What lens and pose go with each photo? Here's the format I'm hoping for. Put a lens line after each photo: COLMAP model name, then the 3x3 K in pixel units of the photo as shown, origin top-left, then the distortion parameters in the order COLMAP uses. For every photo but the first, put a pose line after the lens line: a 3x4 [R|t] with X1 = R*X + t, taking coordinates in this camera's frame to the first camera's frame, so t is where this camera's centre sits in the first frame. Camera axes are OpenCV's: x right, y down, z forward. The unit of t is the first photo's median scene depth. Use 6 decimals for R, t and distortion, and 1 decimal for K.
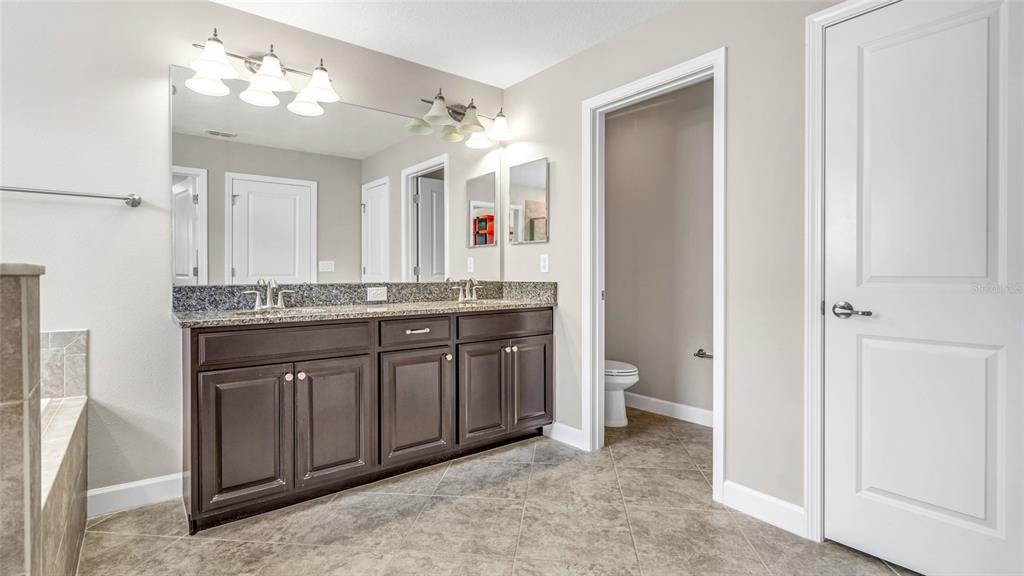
lens RADIAL K [[486.1, 0, 511.6], [0, 486.1, 278.7], [0, 0, 1]] dist [0.004899, 0.003107]
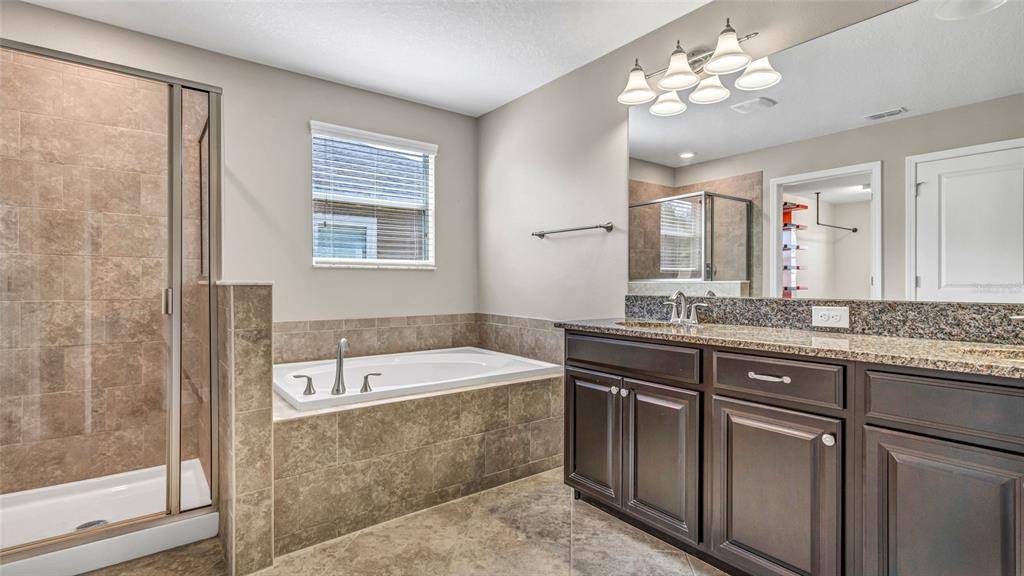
lens RADIAL K [[486.1, 0, 510.4], [0, 486.1, 288.9], [0, 0, 1]] dist [0.004899, 0.003107]
pose [[-0.030474, 0.013387, -0.999446, 0.421343], [-0.010447, 0.999851, 0.013711, -0.010845], [0.999481, 0.010859, -0.030329, 0.656123]]
